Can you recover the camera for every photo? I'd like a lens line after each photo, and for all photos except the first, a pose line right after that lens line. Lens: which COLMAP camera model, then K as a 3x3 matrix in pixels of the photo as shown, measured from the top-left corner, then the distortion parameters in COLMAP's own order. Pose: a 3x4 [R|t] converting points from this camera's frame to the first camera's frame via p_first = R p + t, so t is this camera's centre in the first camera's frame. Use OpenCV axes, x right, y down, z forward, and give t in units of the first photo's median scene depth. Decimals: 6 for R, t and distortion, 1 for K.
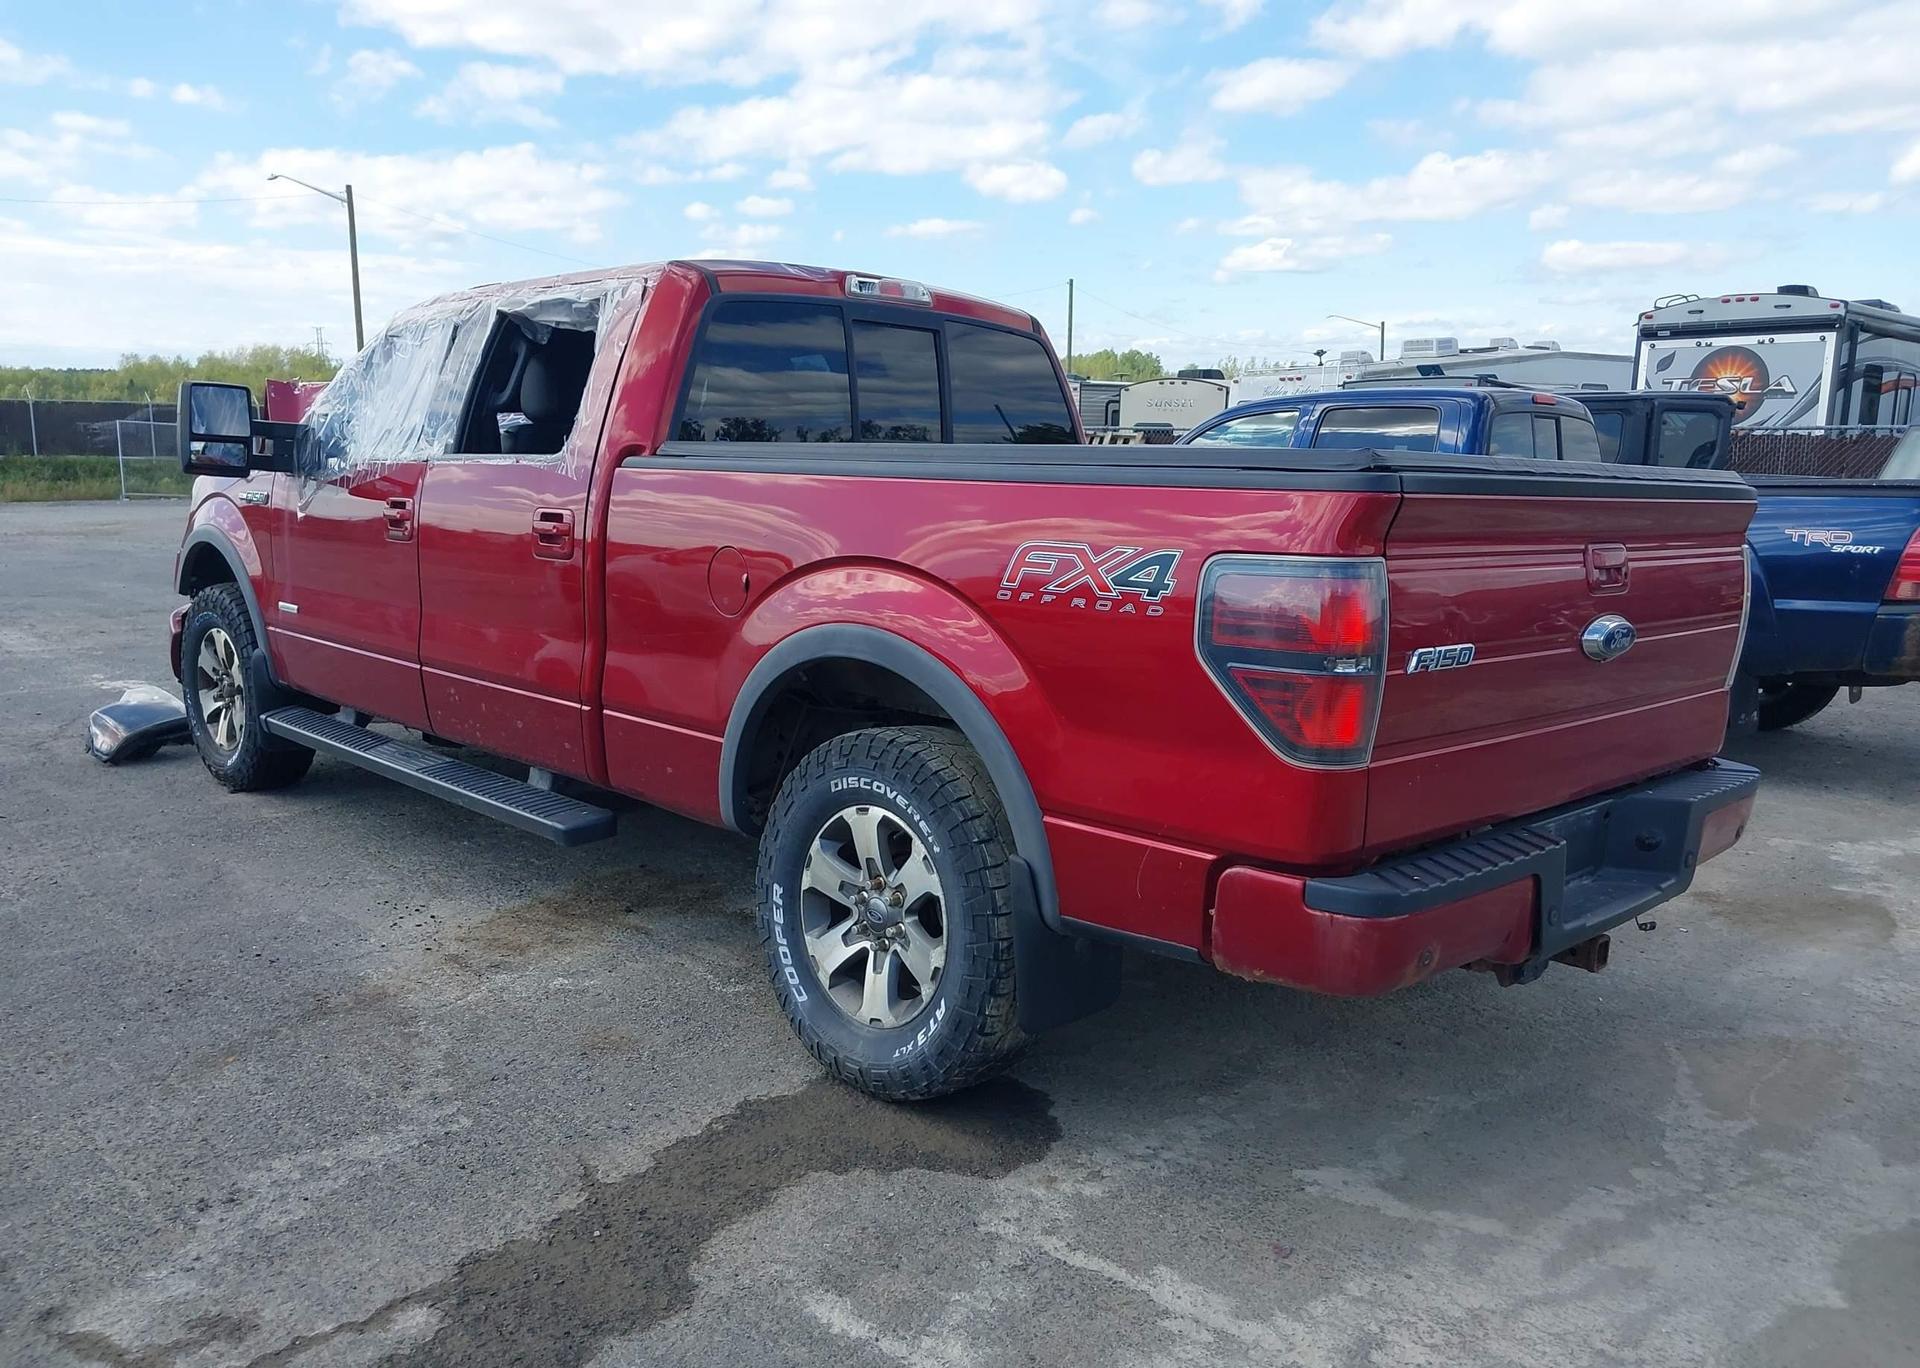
lens RADIAL K [[1504.5, 0, 991.3], [0, 1504.5, 713.1], [0, 0, 1]] dist [0.044950, -0.052378]
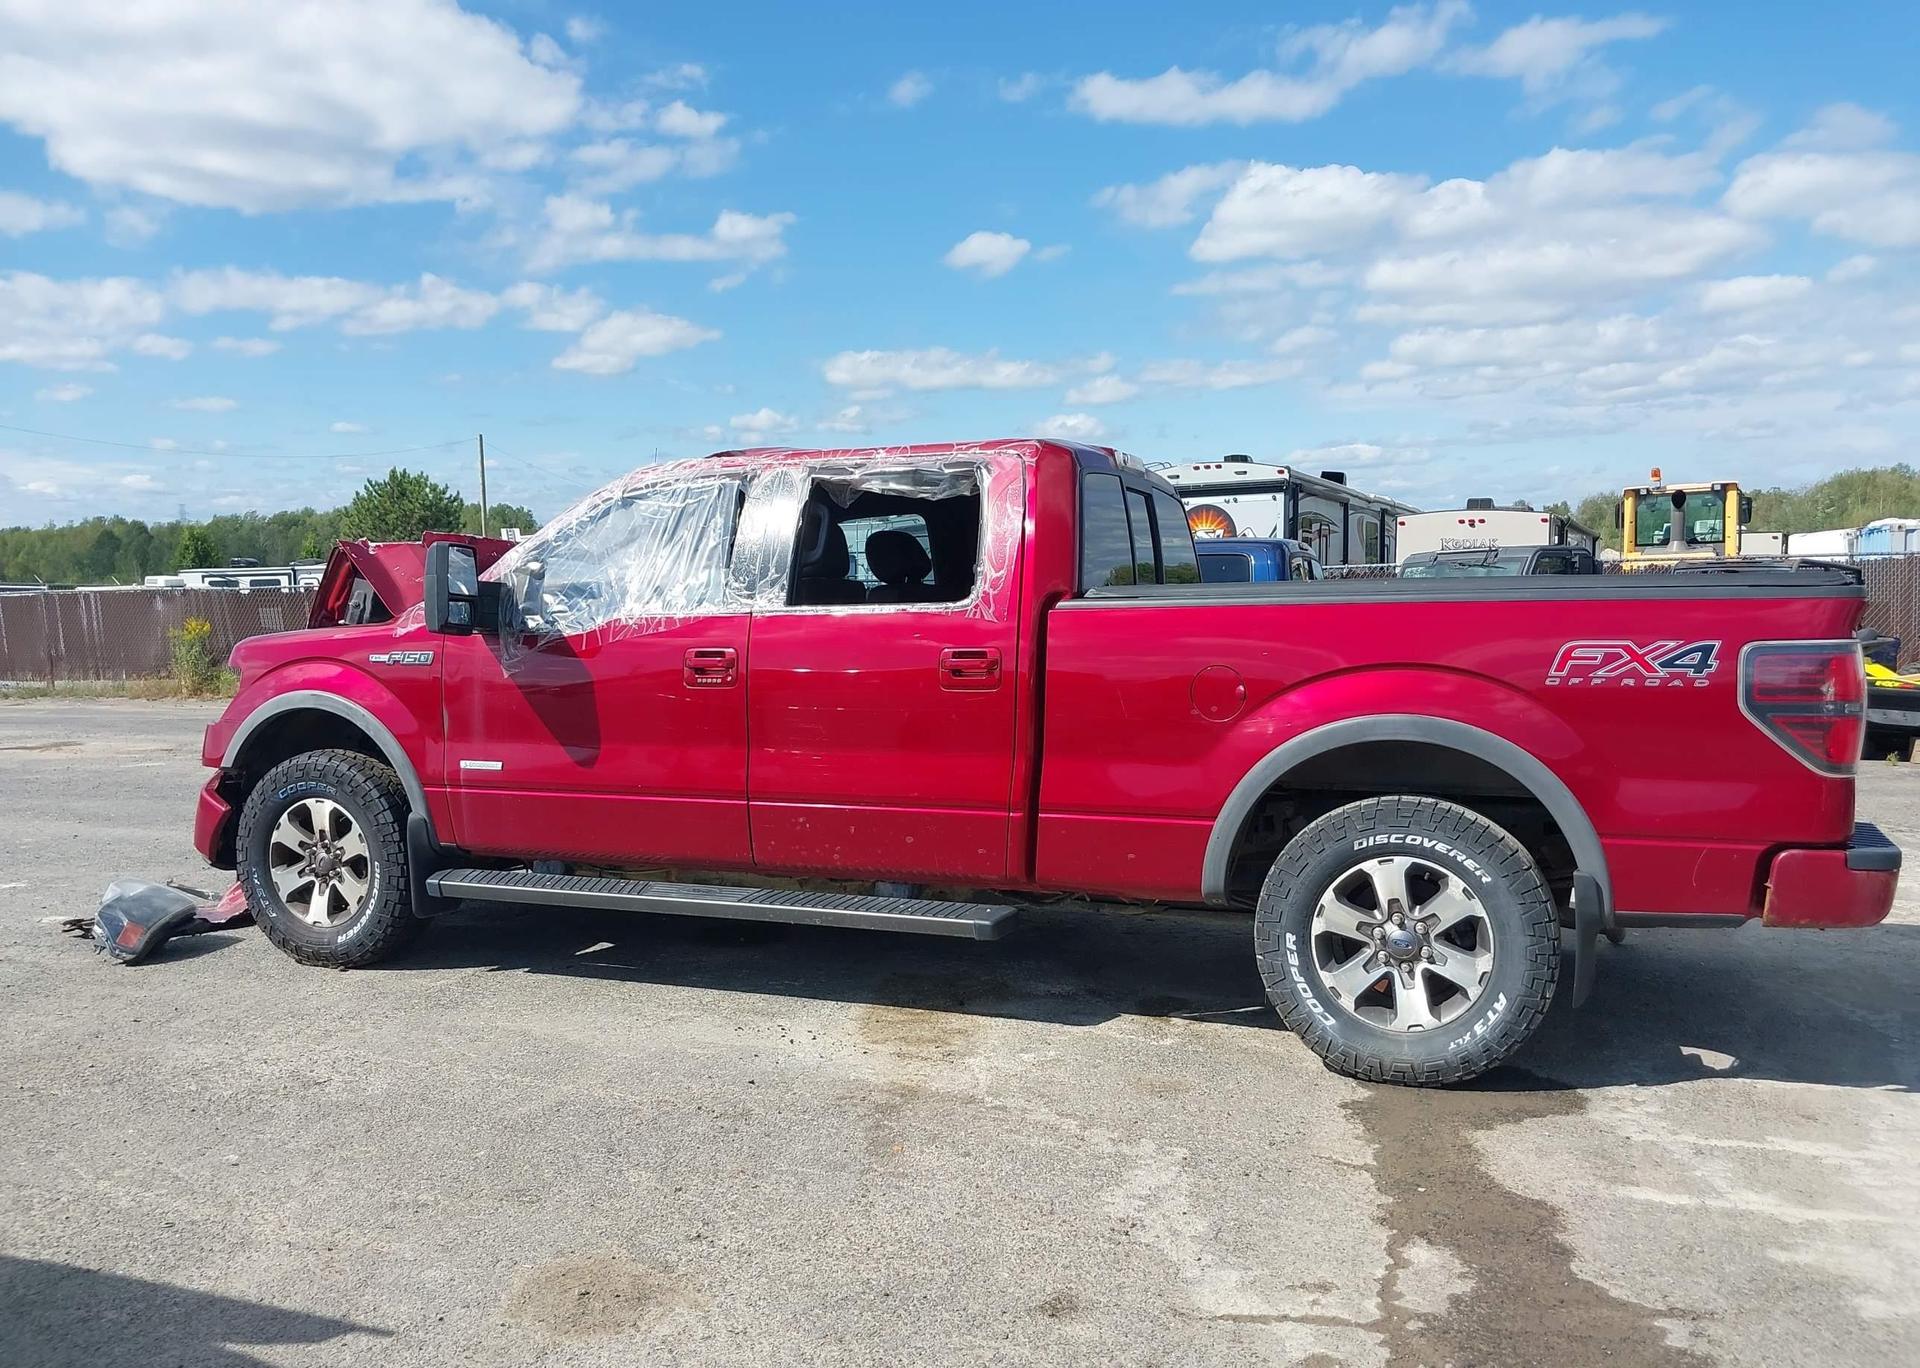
lens RADIAL K [[1512.9, 0, 961.2], [0, 1512.9, 715.9], [0, 0, 1]] dist [0.078357, -0.084849]
pose [[0.926018, -0.055559, 0.373368, -0.868598], [0.092274, 0.992419, -0.081178, 0.013279], [-0.366028, 0.109624, 0.924125, -0.074543]]
